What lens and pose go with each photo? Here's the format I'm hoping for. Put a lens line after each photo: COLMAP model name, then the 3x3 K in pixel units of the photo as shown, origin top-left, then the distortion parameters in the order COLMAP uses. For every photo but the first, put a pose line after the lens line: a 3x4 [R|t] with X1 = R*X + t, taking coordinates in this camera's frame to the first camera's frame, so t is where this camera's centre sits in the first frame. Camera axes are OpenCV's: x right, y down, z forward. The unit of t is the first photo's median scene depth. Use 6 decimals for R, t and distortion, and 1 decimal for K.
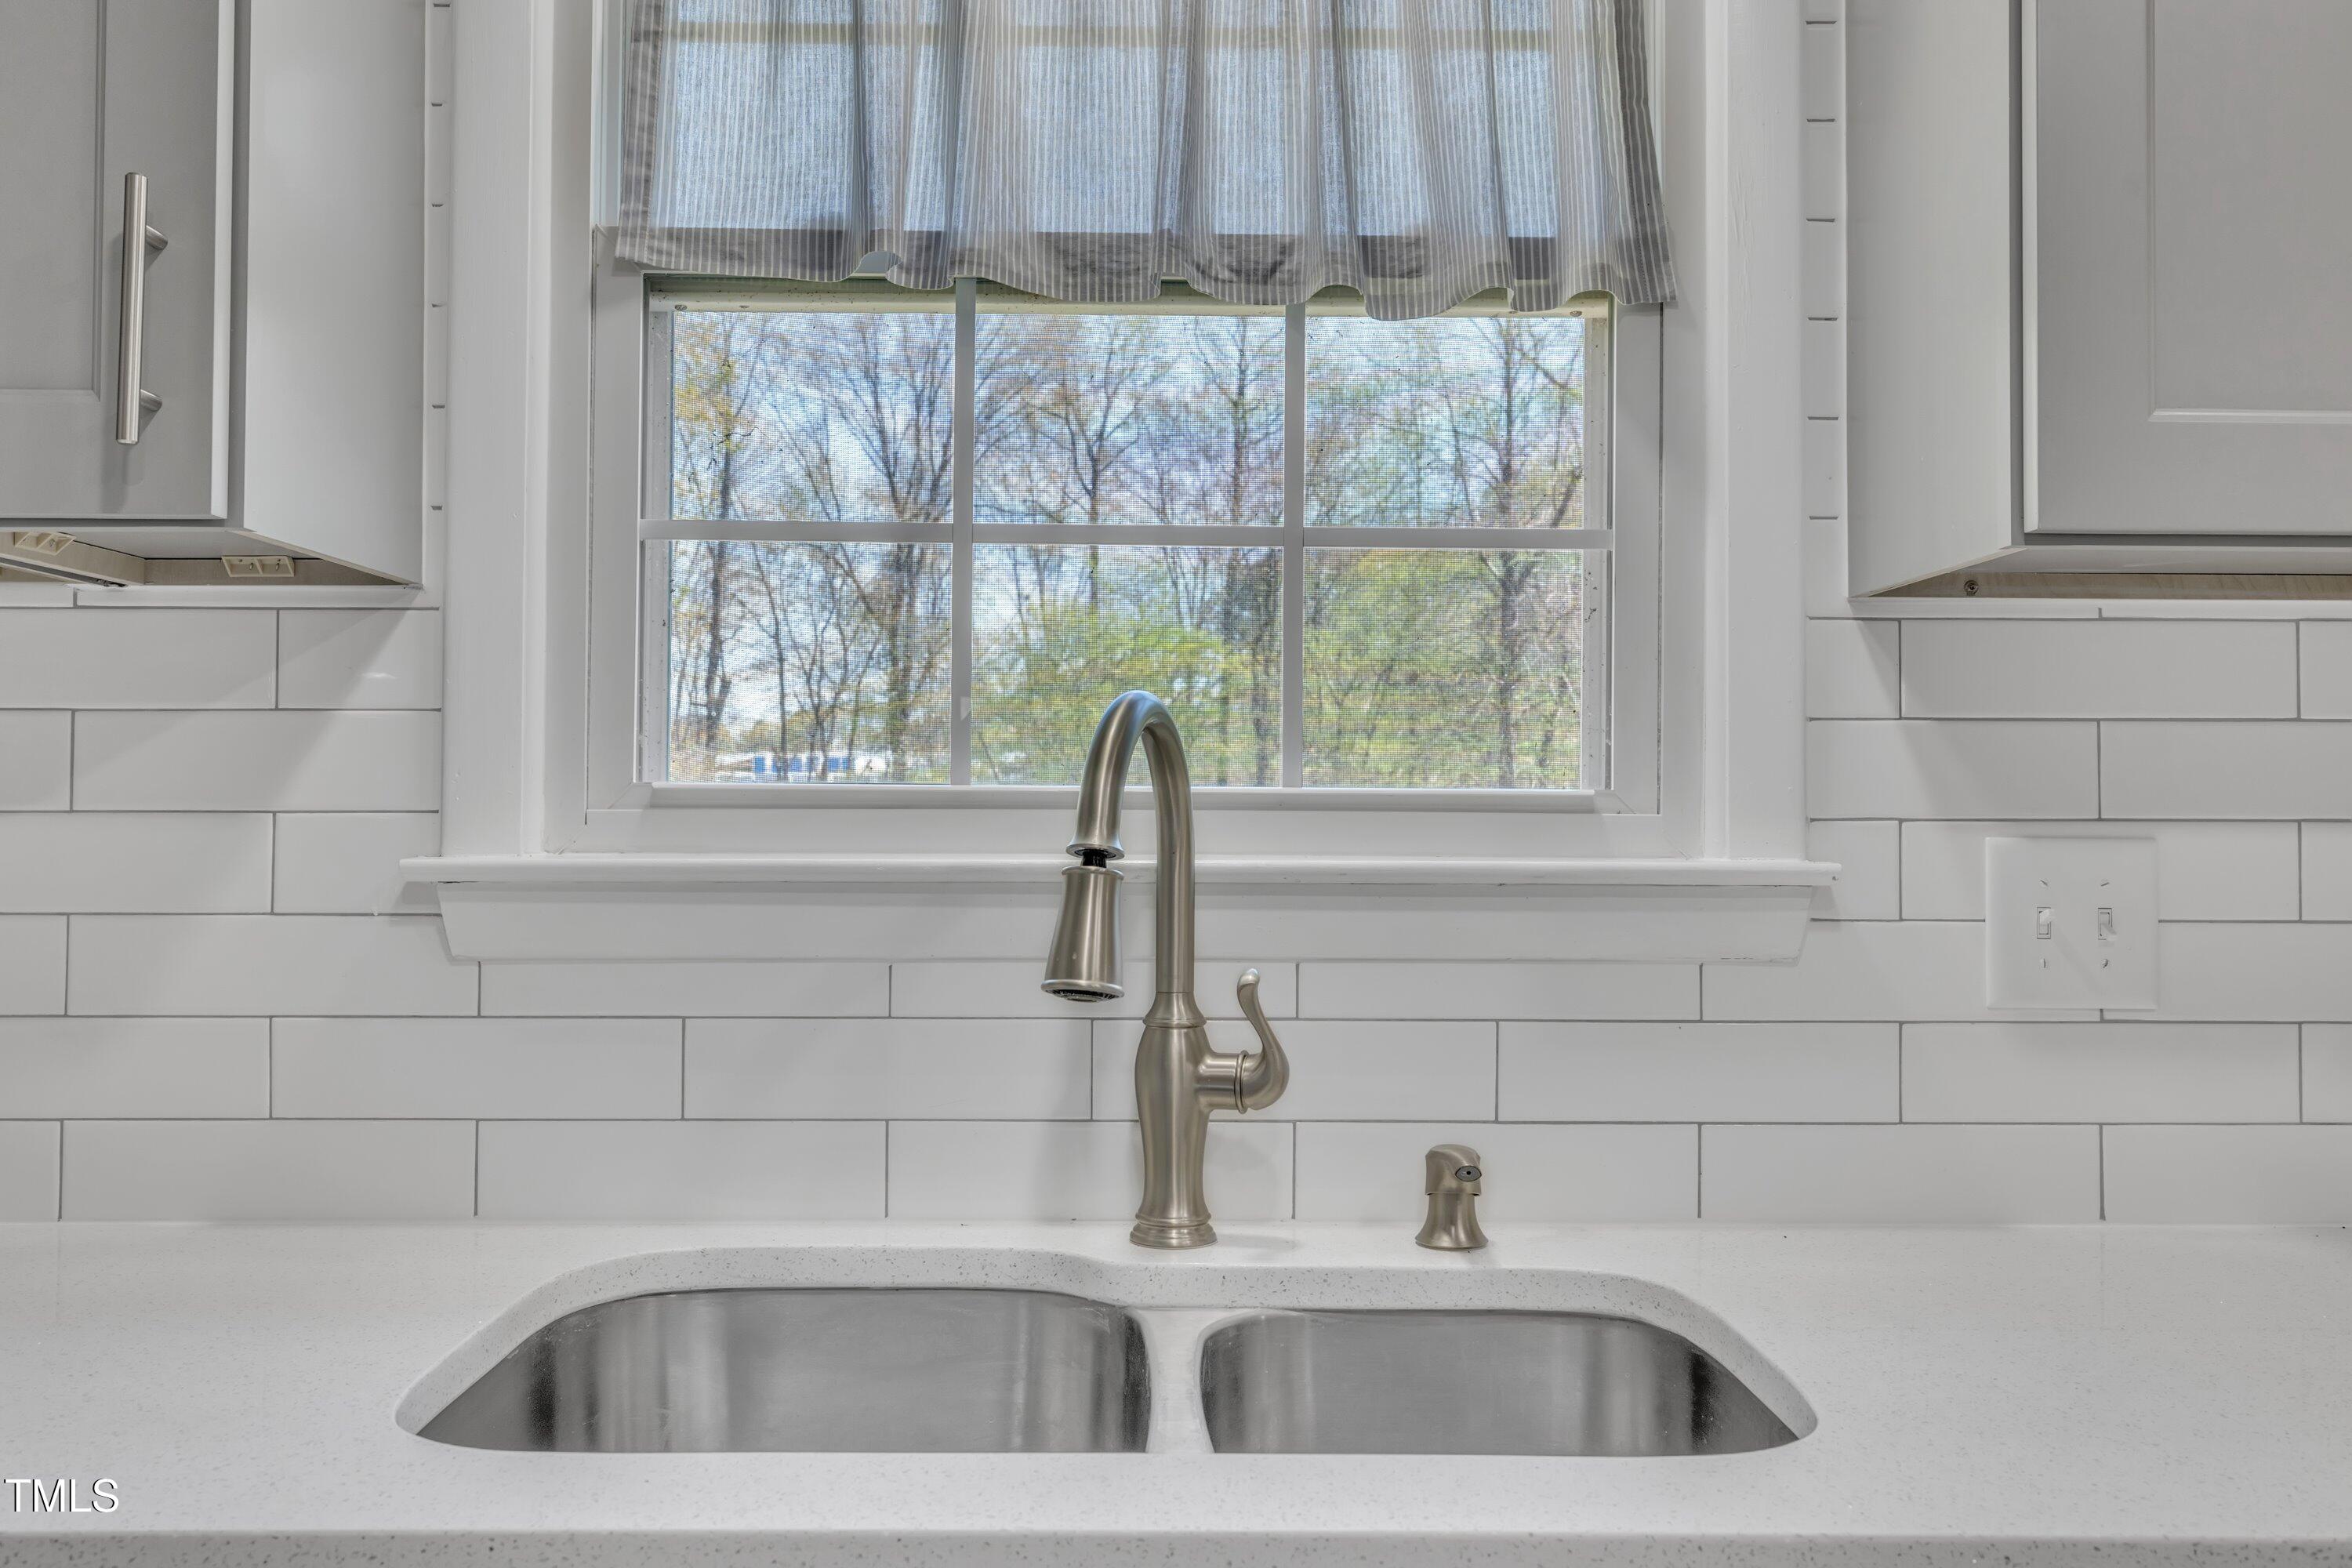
lens RADIAL K [[1957.4, 0, 1171.0], [0, 1957.4, 773.0], [0, 0, 1]] dist [0.010373, 0.006003]
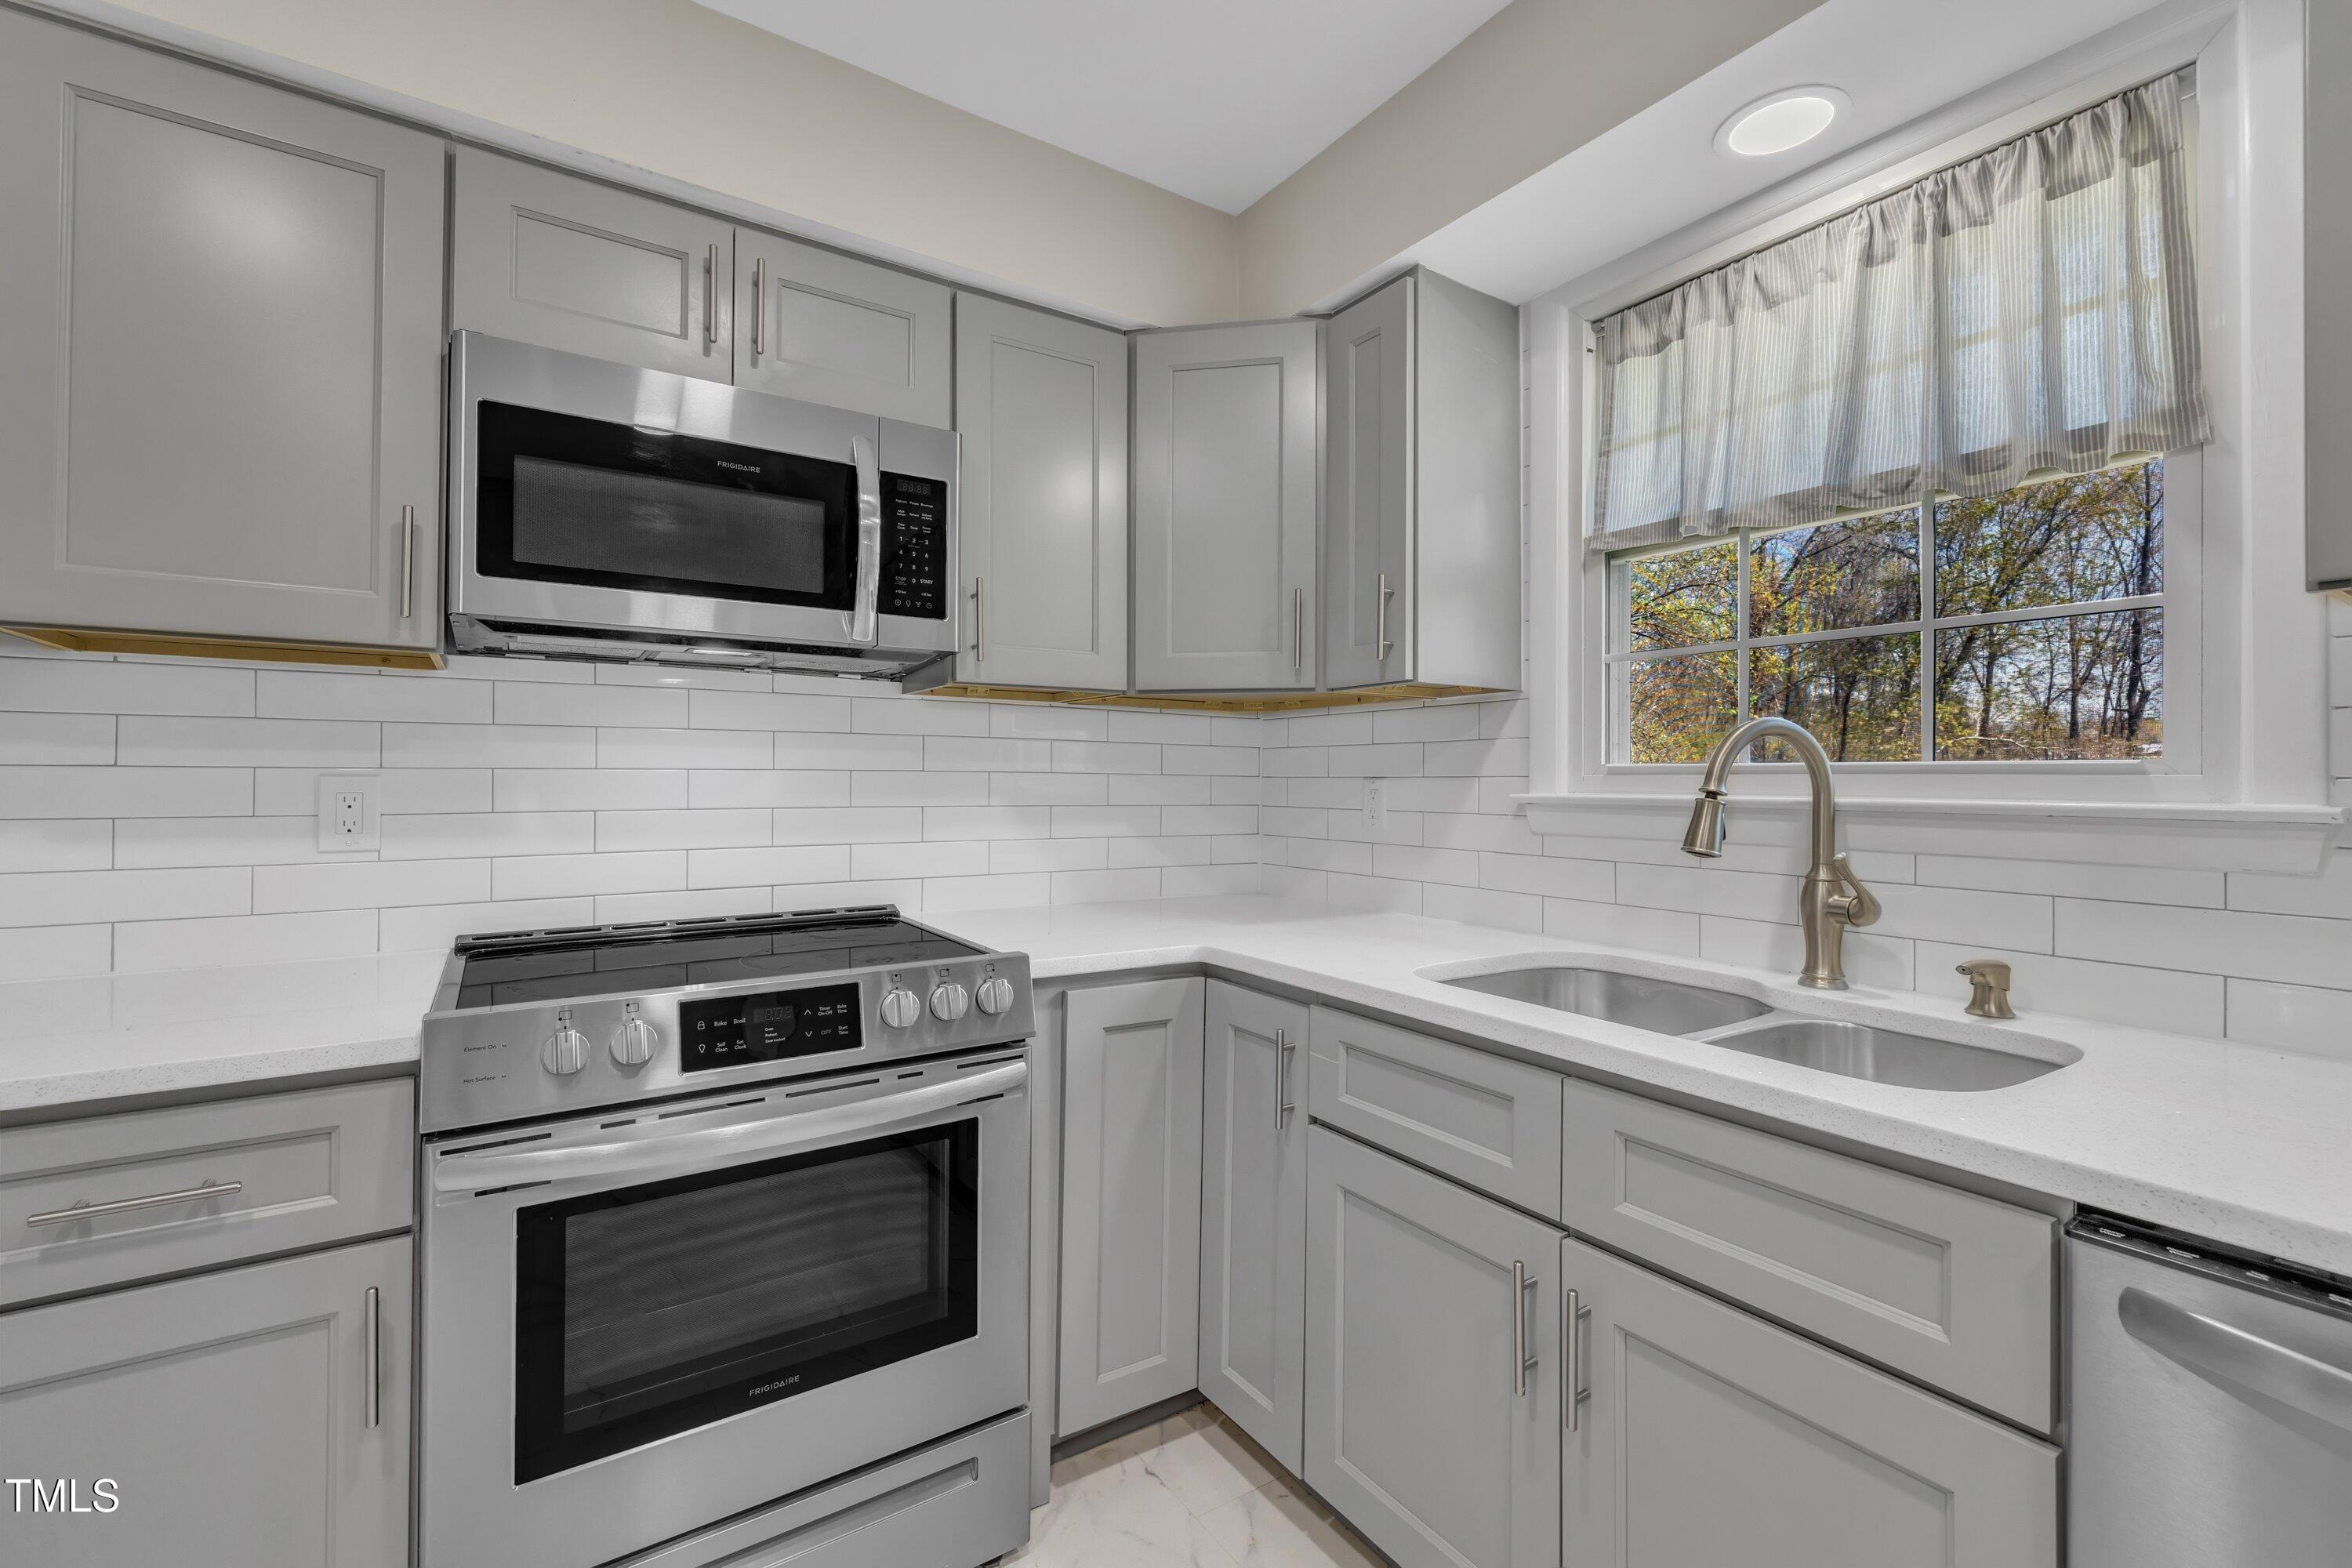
lens RADIAL K [[997.4, 0, 1190.8], [0, 997.4, 770.7], [0, 0, 1]] dist [0.012113, -0.000139]
pose [[0.556319, -0.008867, -0.830922, 0.477488], [0.015269, 0.999883, -0.000447, 0.005840], [0.830829, -0.012439, 0.556389, -0.109011]]
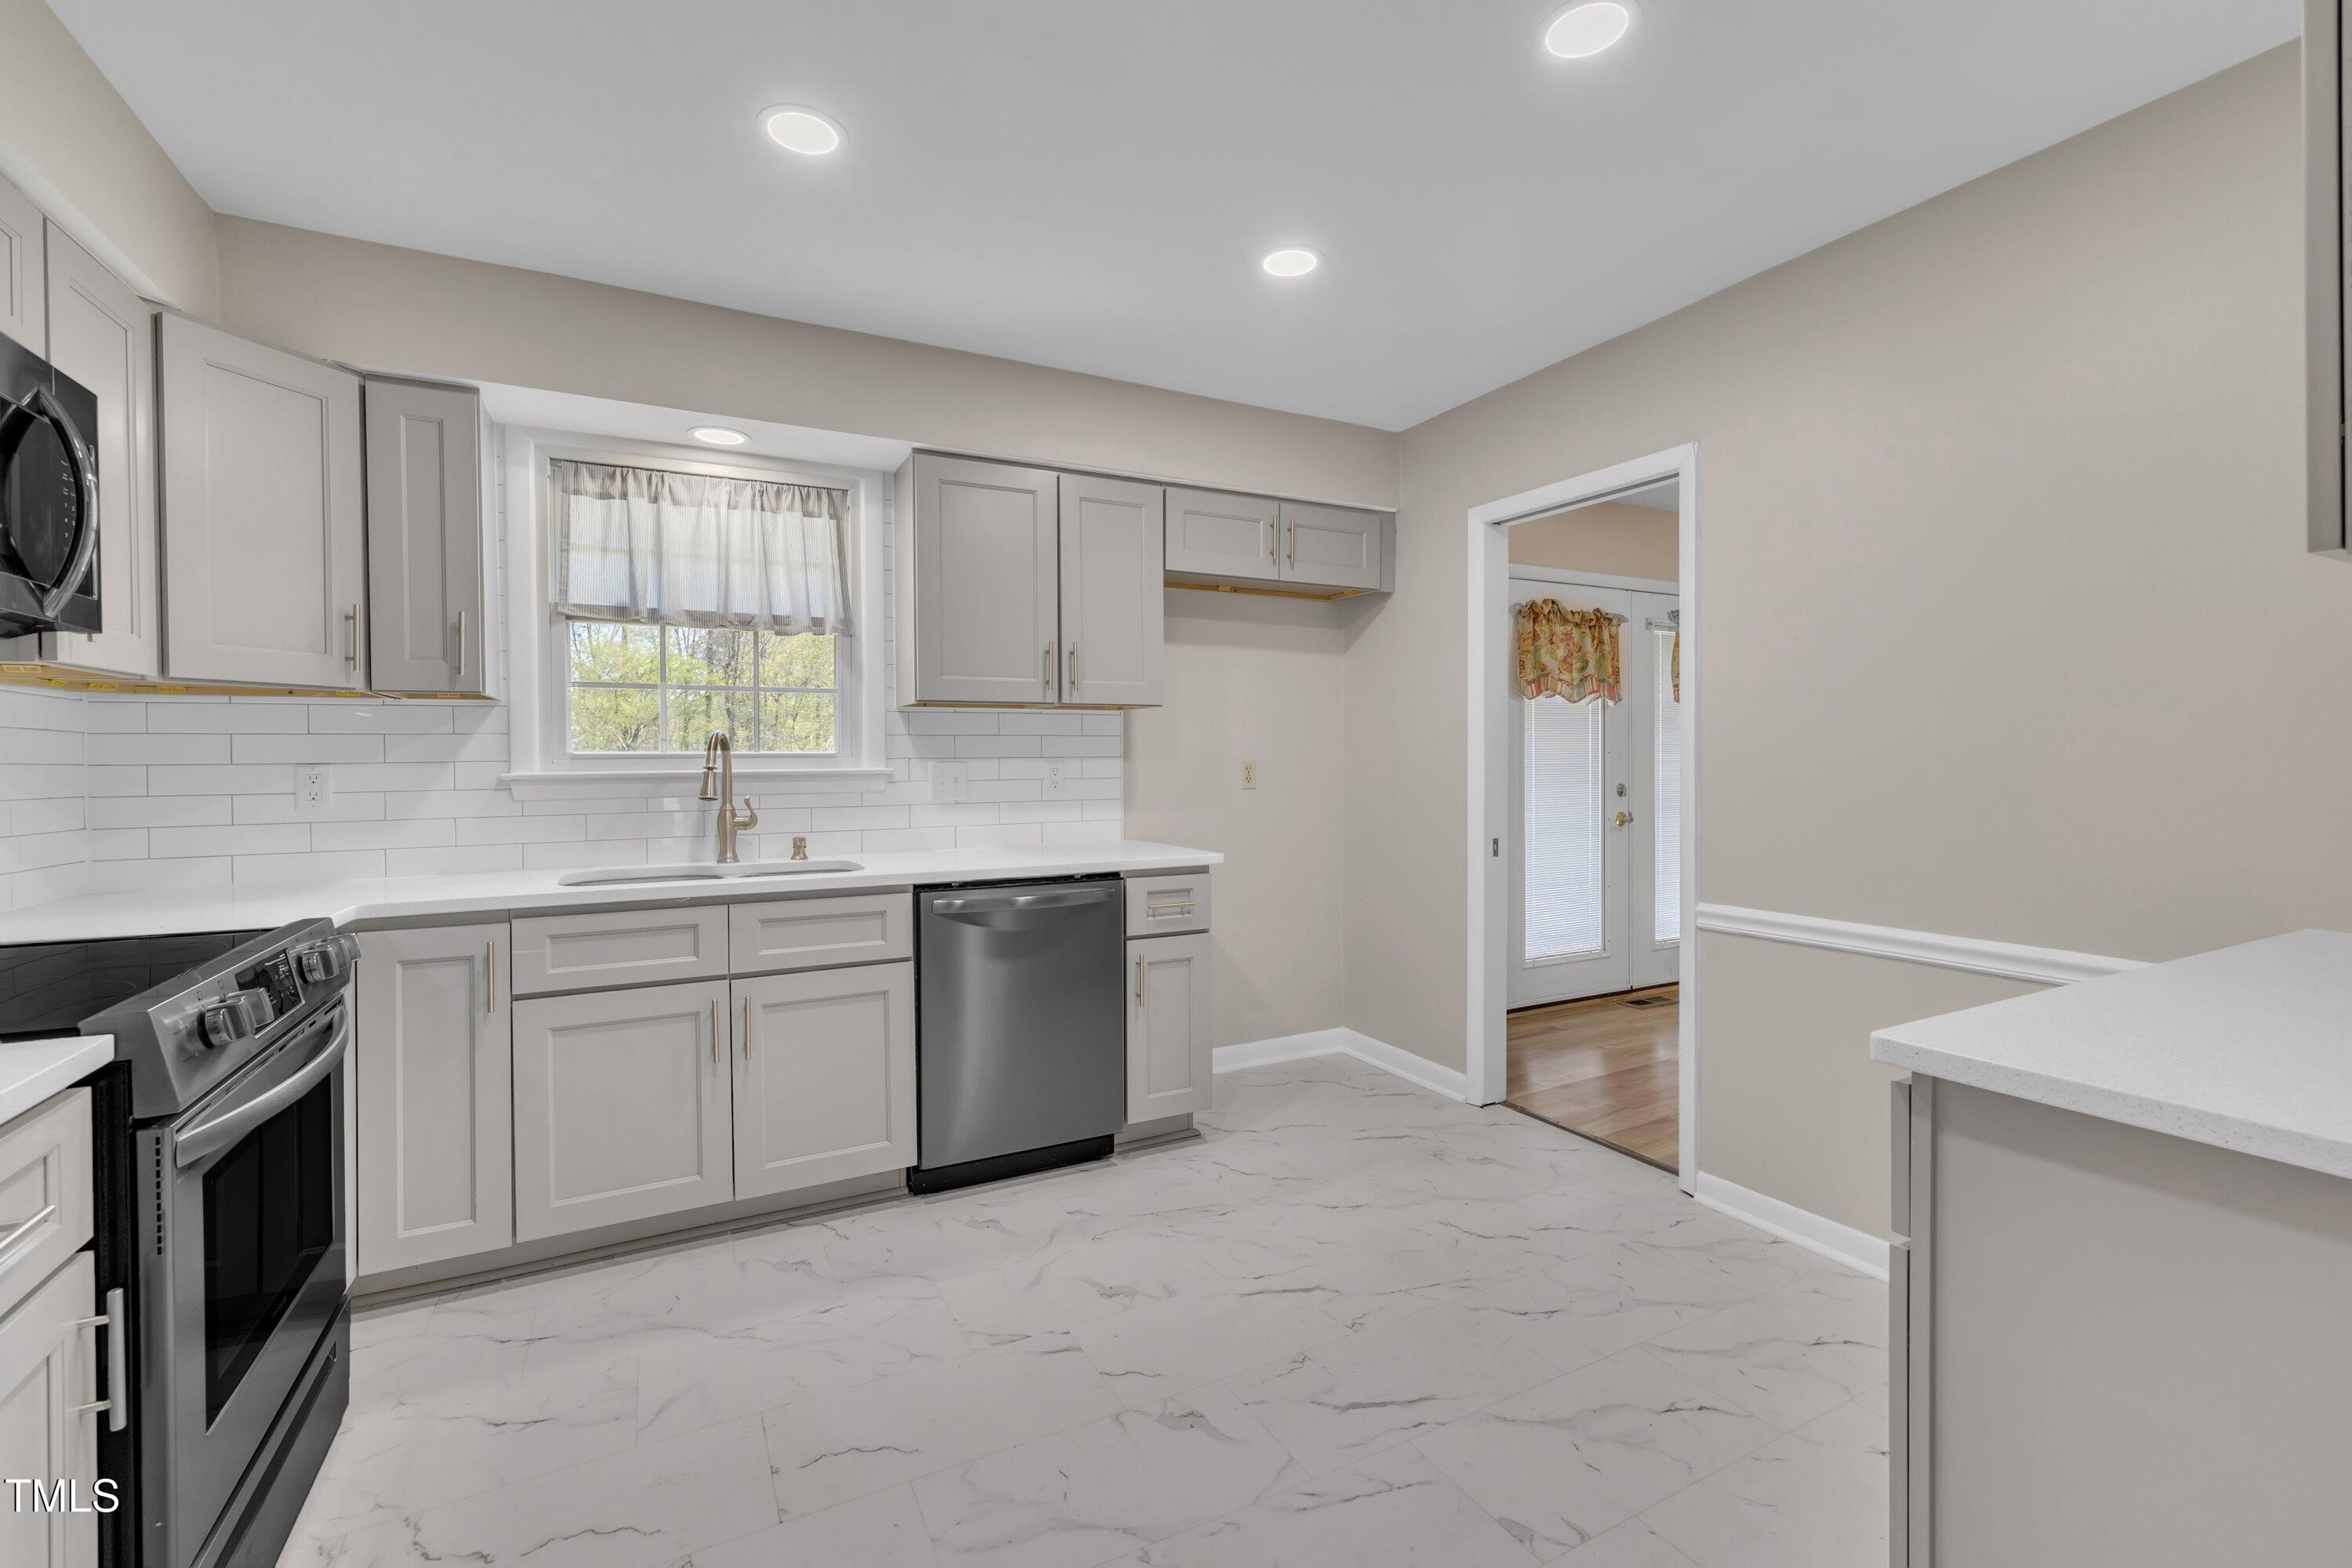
lens RADIAL K [[997.4, 0, 1155.7], [0, 997.4, 769.7], [0, 0, 1]] dist [0.012113, -0.000139]
pose [[0.904882, -0.017845, 0.425289, -0.072259], [-0.002415, 0.998890, 0.047052, -0.055790], [-0.425656, -0.043603, 0.903834, -1.225033]]
